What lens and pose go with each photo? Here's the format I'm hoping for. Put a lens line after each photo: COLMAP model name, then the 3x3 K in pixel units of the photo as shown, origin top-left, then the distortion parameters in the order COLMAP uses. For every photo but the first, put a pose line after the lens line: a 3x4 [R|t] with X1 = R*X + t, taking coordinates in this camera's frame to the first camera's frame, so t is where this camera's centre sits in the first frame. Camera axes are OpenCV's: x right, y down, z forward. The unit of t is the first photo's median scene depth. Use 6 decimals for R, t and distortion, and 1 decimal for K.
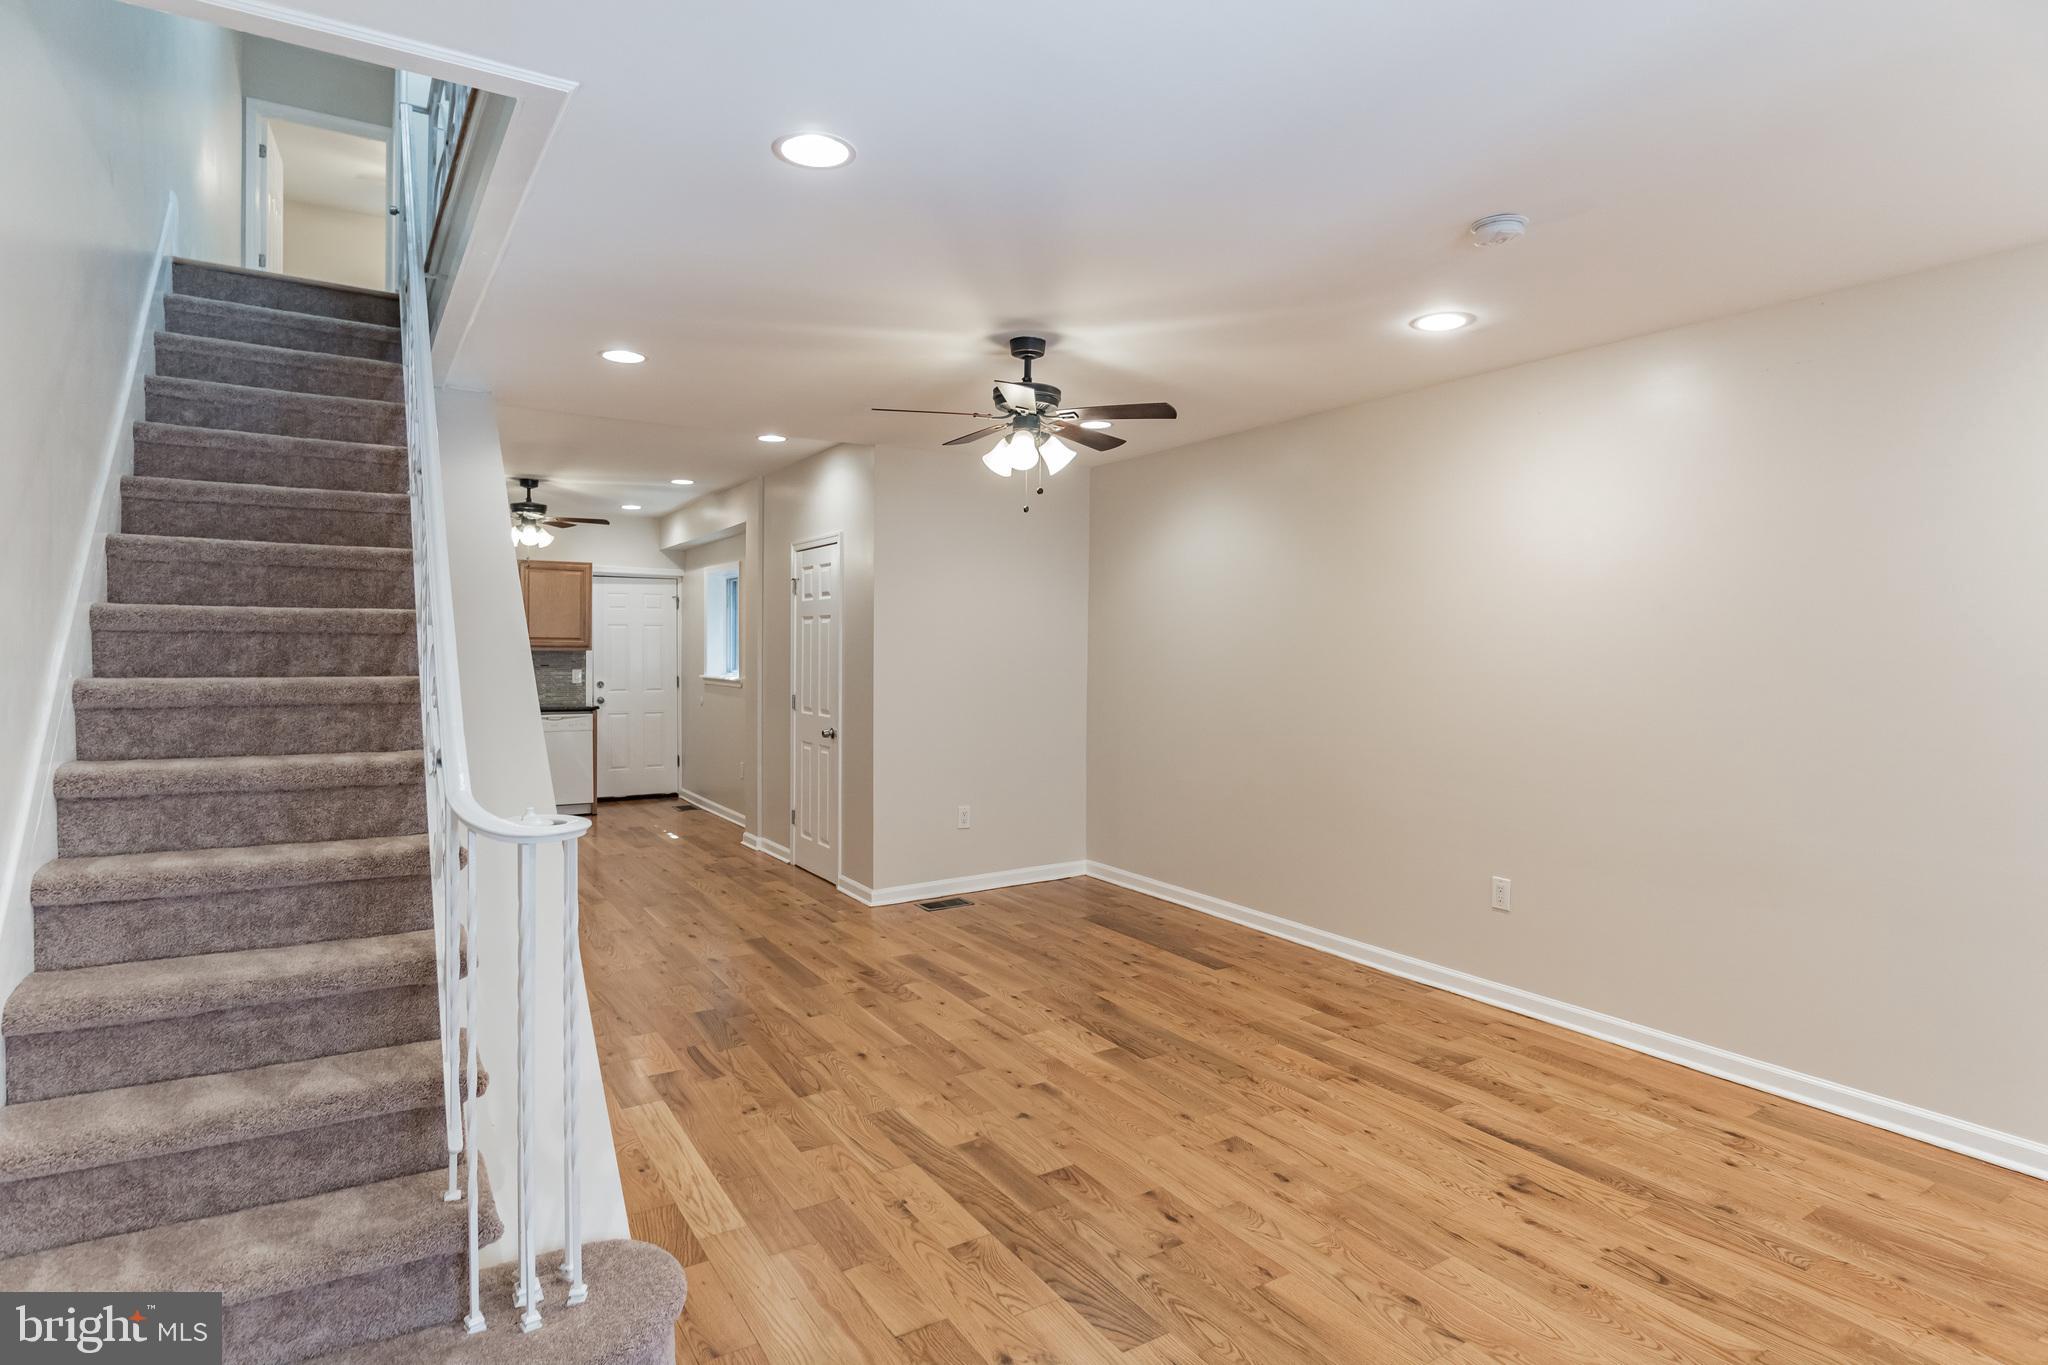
lens RADIAL K [[1096.8, 0, 1028.2], [0, 1096.8, 664.6], [0, 0, 1]] dist [-0.037902, 0.010112]
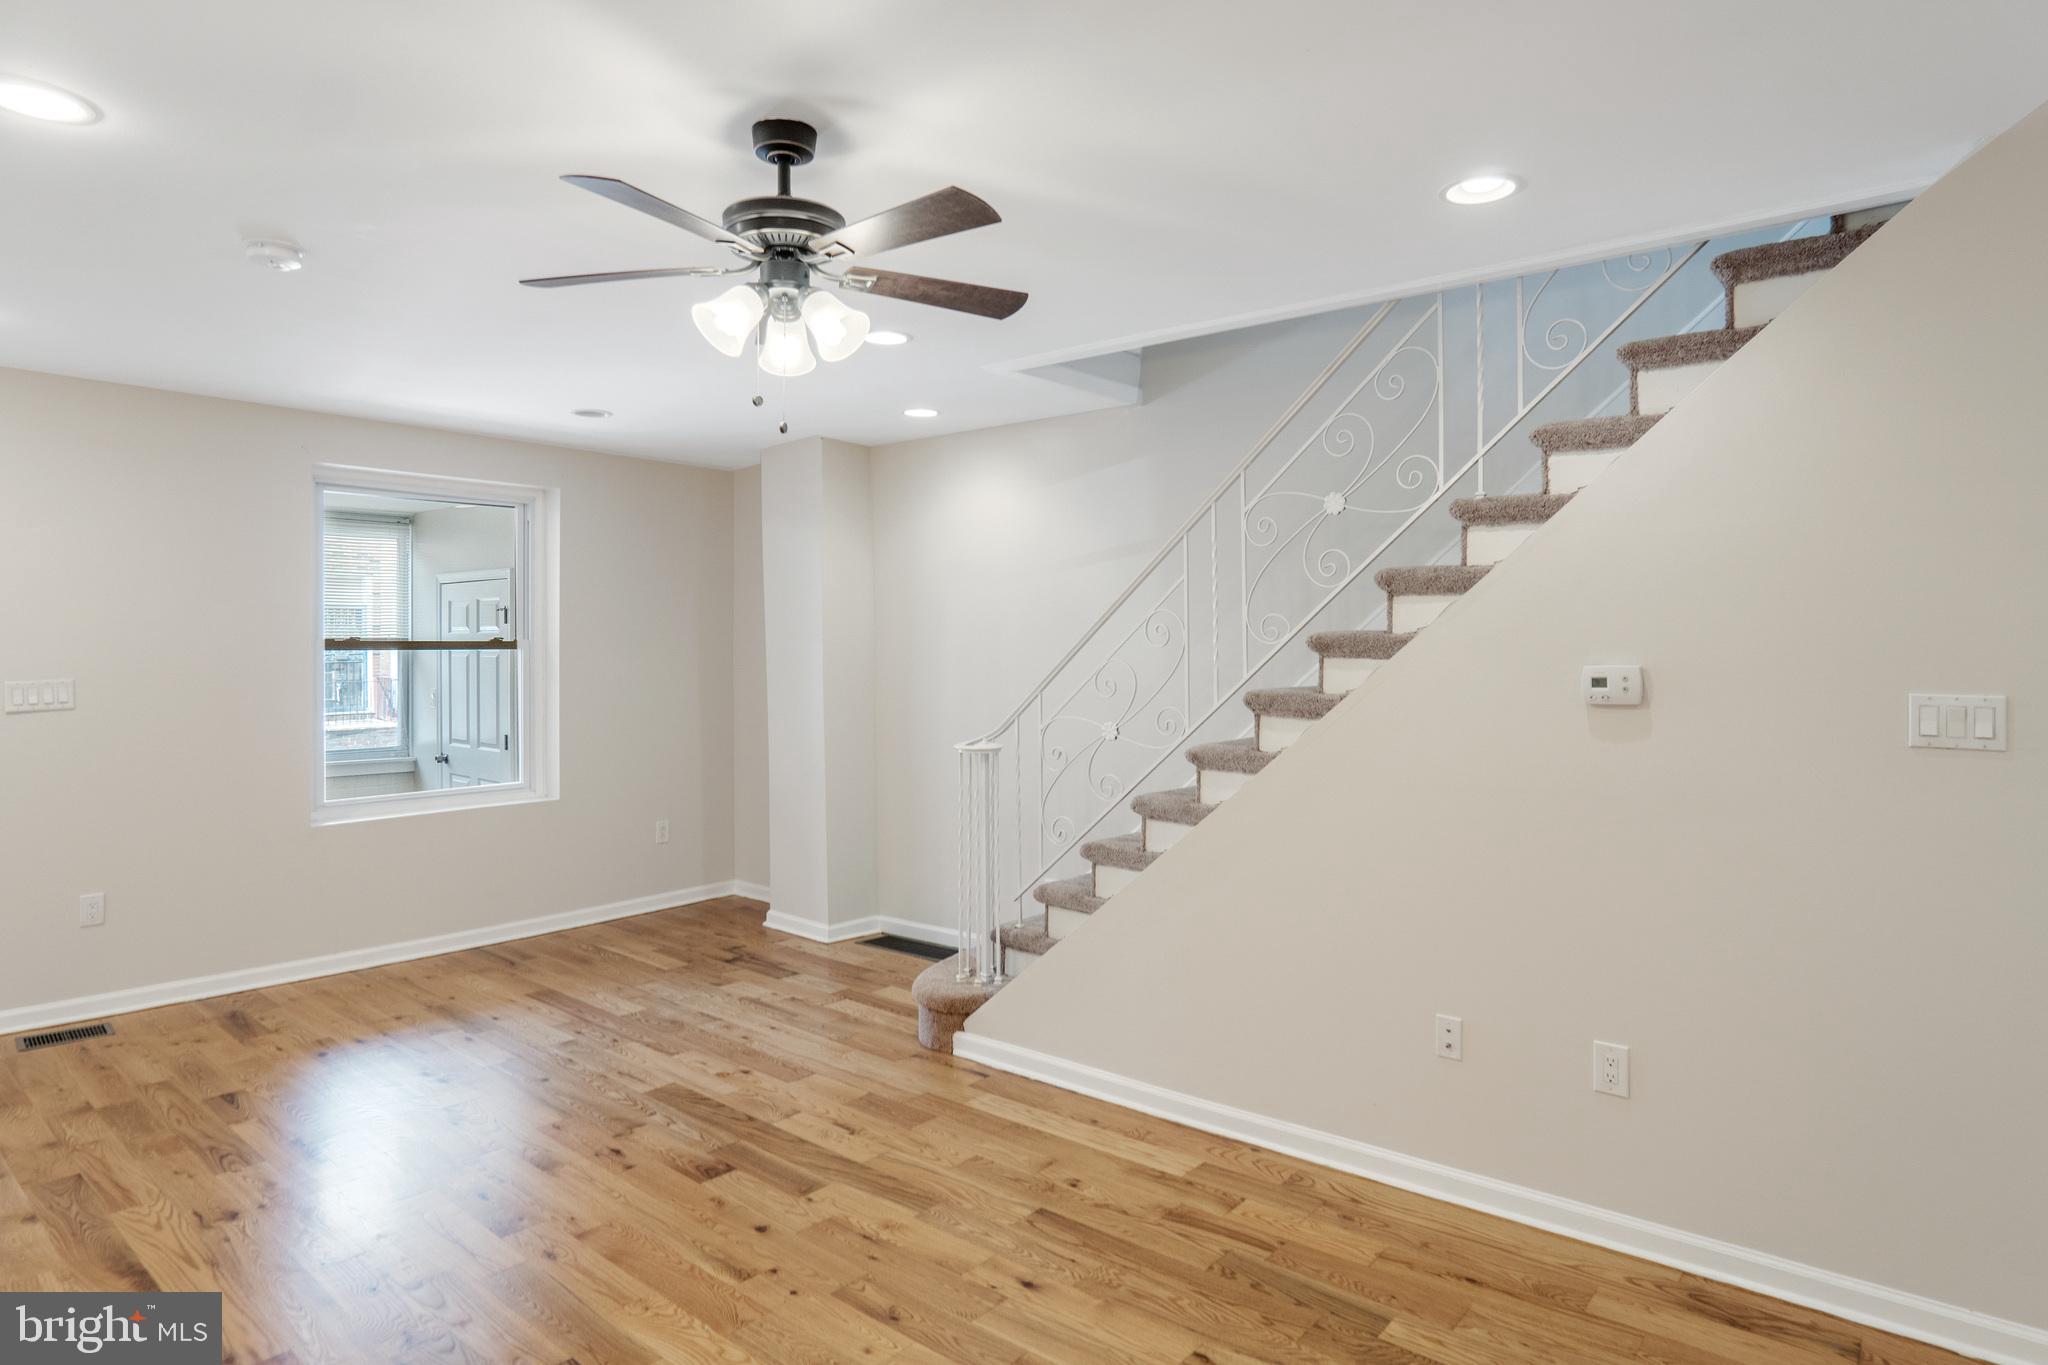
lens RADIAL K [[1123.3, 0, 1051.9], [0, 1123.3, 642.6], [0, 0, 1]] dist [-0.028109, 0.000079]
pose [[-0.947848, -0.007280, -0.318638, 0.052066], [-0.012175, 0.999836, 0.013374, -0.042010], [0.318489, 0.016556, -0.947782, 1.640779]]
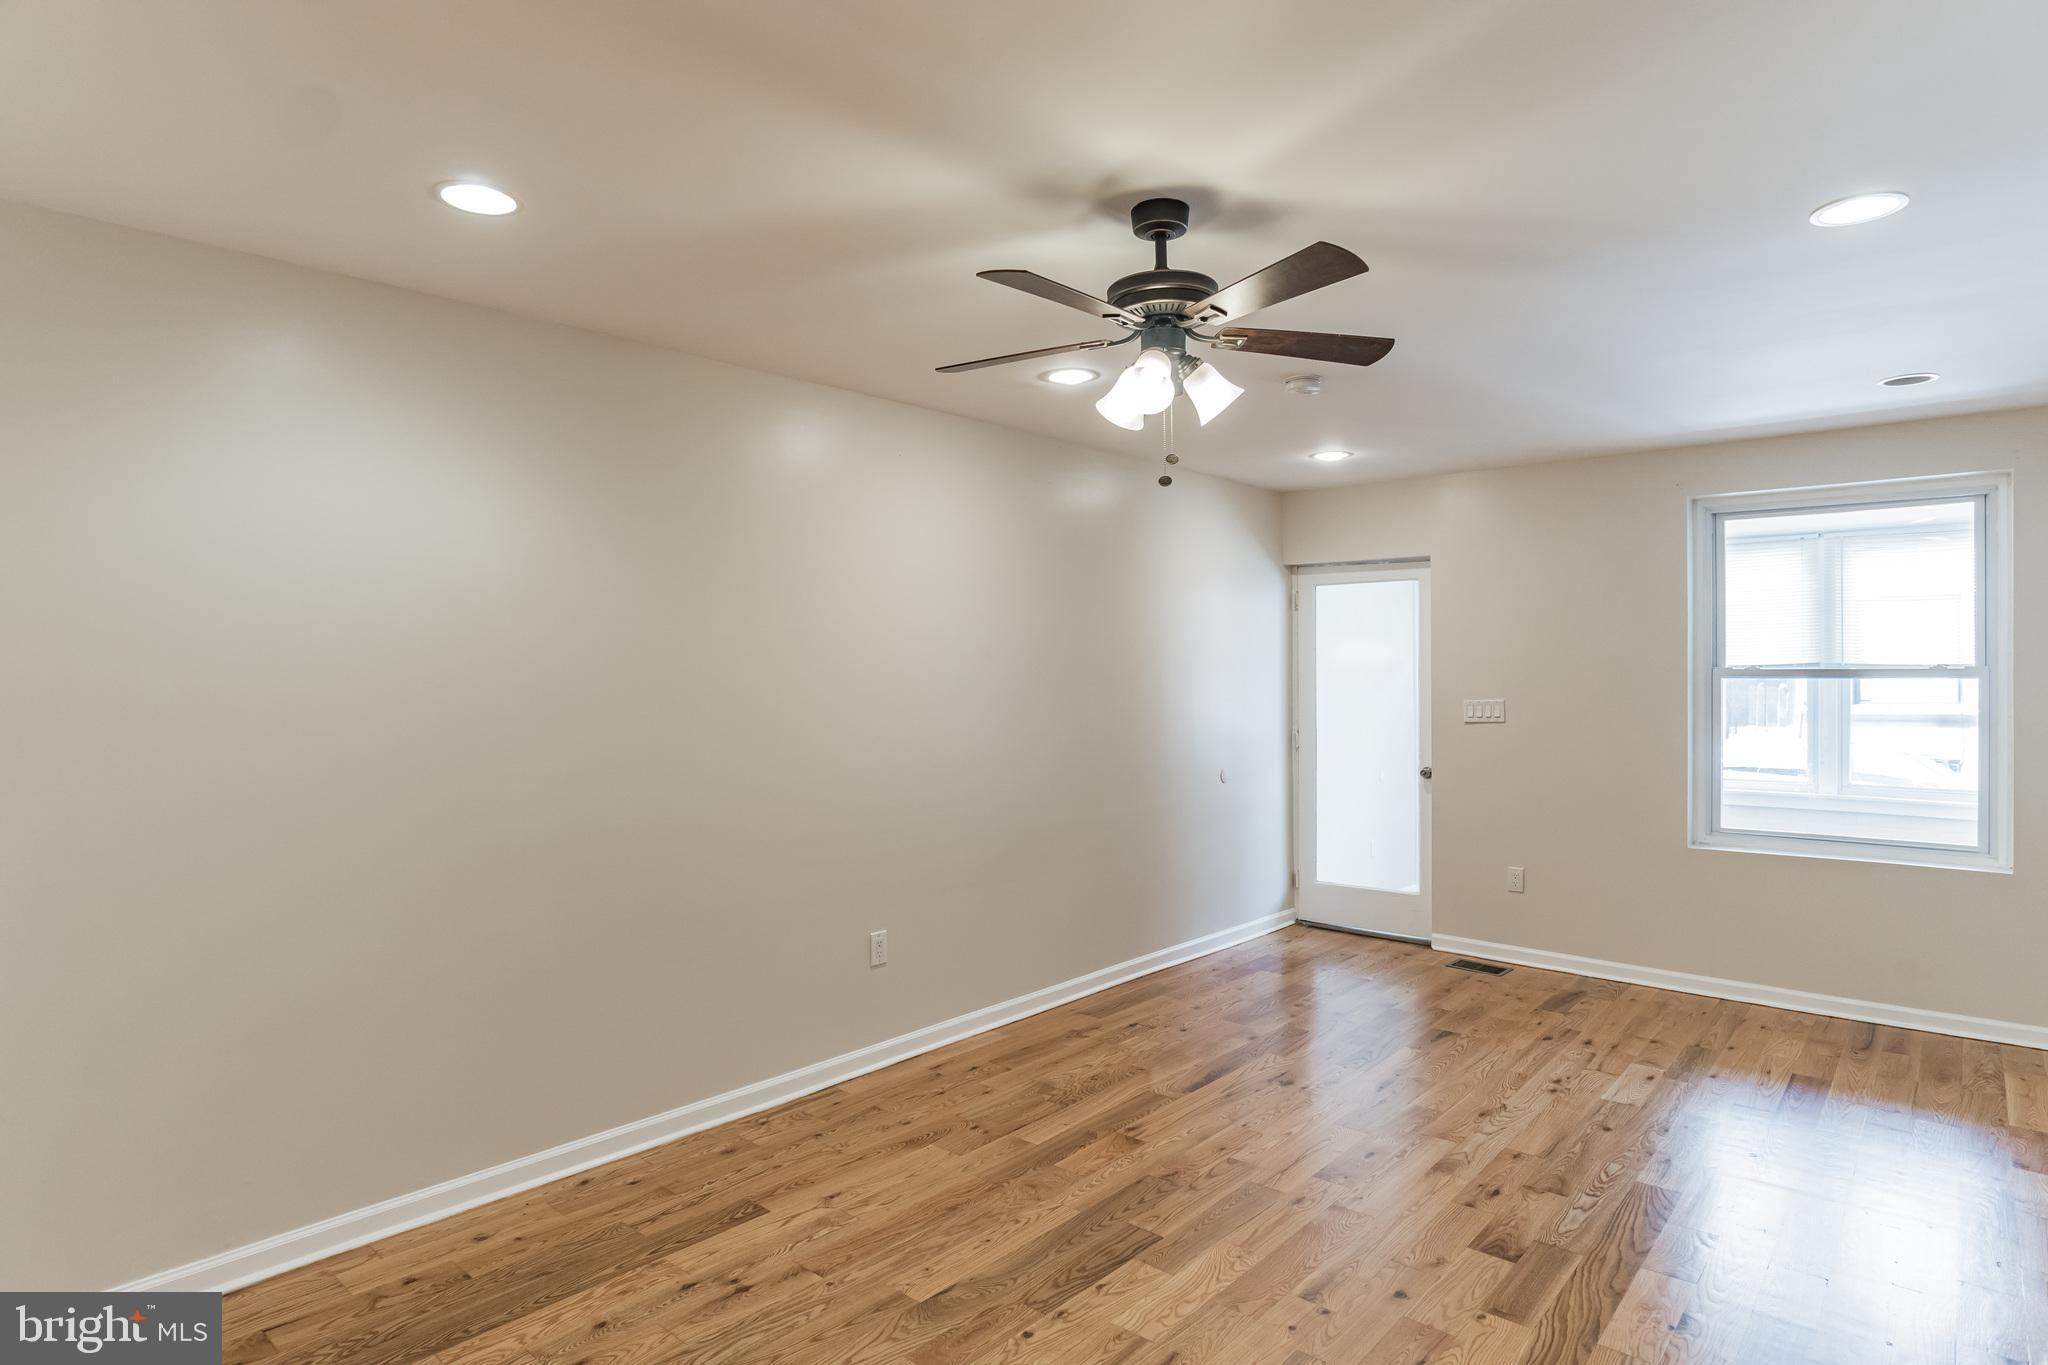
lens RADIAL K [[1123.9, 0, 1024.0], [0, 1123.9, 682.5], [0, 0, 1]] dist [-0.031429, 0.000802]
pose [[-0.292554, -0.014446, 0.956140, -0.601161], [0.019479, 0.999588, 0.021062, -0.044343], [-0.956051, 0.024787, -0.292152, 1.302177]]
